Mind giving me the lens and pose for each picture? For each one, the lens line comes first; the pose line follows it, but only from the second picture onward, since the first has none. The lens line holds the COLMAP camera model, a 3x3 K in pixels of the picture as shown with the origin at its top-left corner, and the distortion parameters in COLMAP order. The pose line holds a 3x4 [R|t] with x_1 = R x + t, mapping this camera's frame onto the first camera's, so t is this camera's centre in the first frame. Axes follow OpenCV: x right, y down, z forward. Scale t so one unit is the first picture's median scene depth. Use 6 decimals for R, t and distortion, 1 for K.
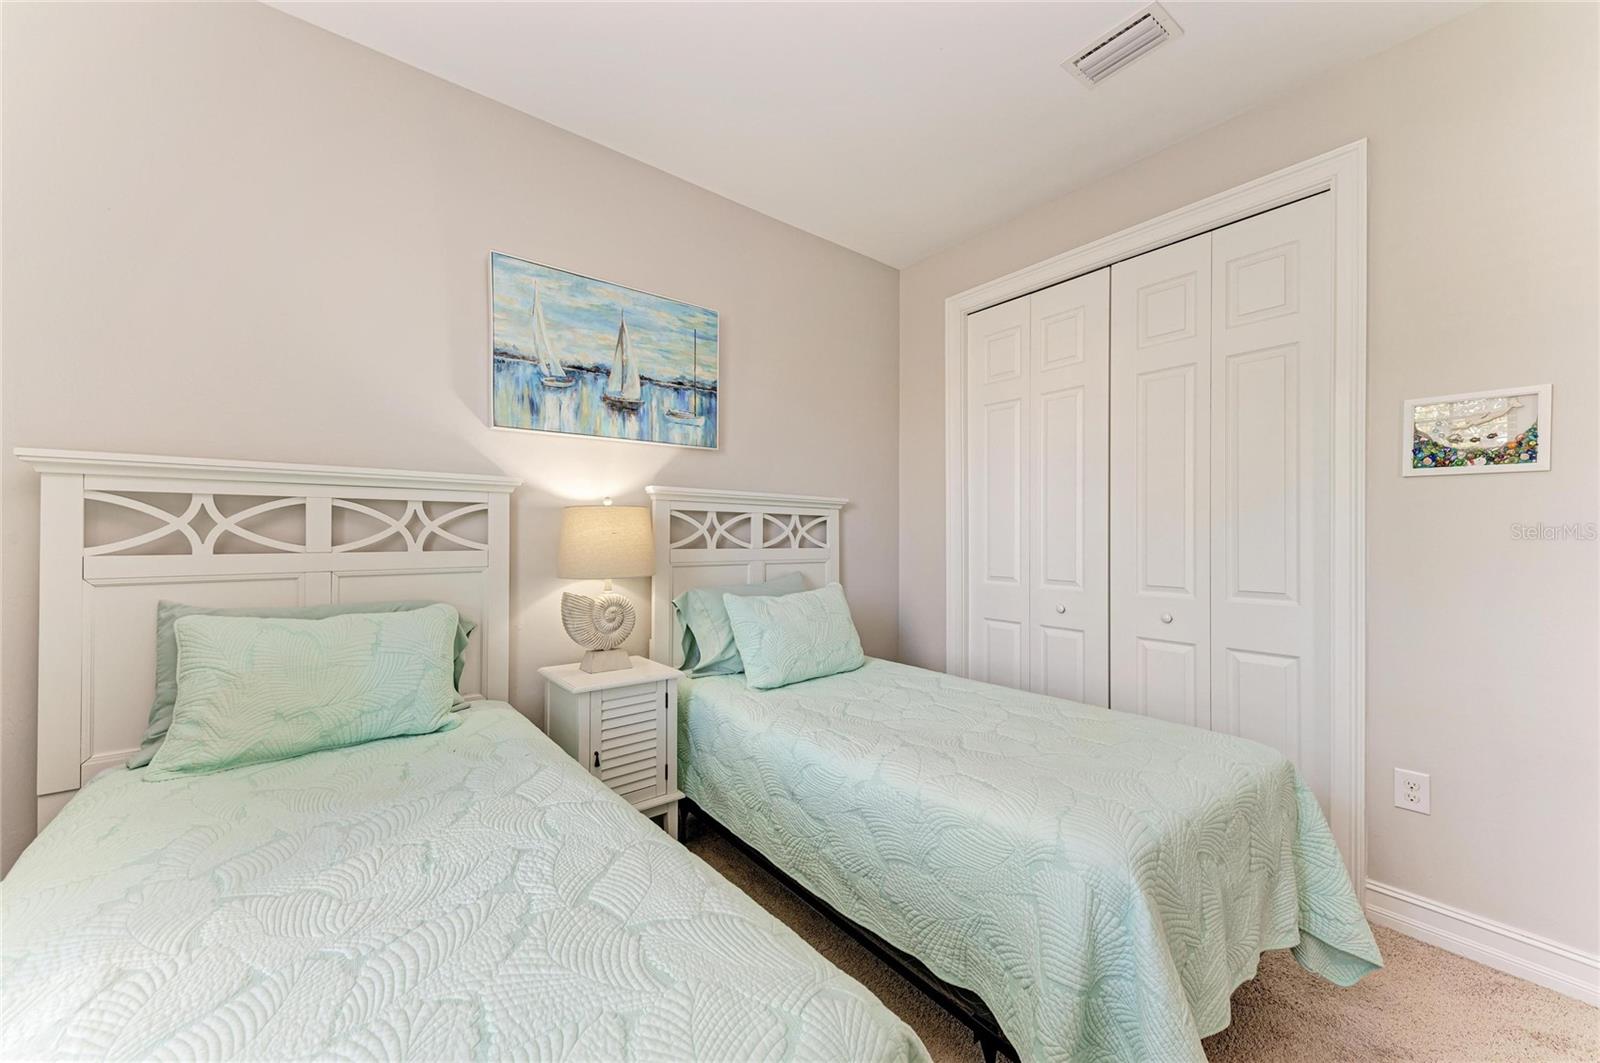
lens RADIAL K [[624.1, 0, 804.0], [0, 624.1, 533.6], [0, 0, 1]] dist [0.020509, -0.005680]
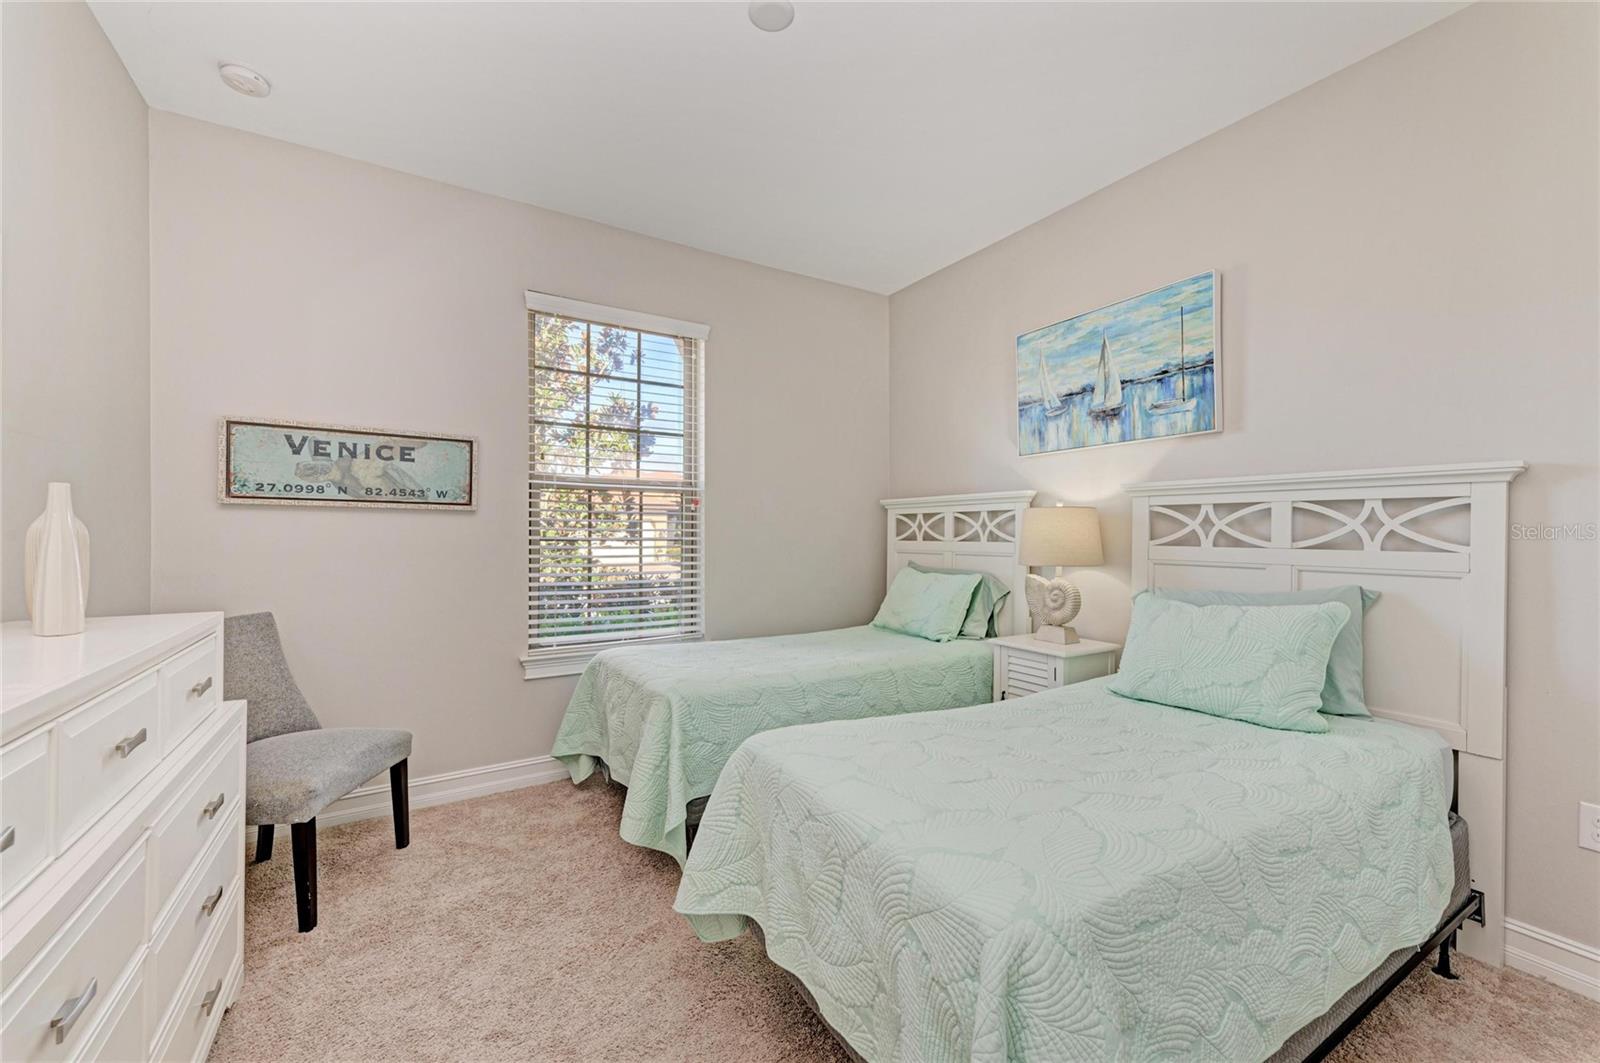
lens RADIAL K [[619.7, 0, 792.7], [0, 619.7, 537.5], [0, 0, 1]] dist [0.002054, -0.000100]
pose [[-0.149488, 0.003629, -0.988757, 0.885202], [0.000474, 0.999993, 0.003598, 0.009235], [0.988763, 0.000069, -0.149489, 0.623239]]
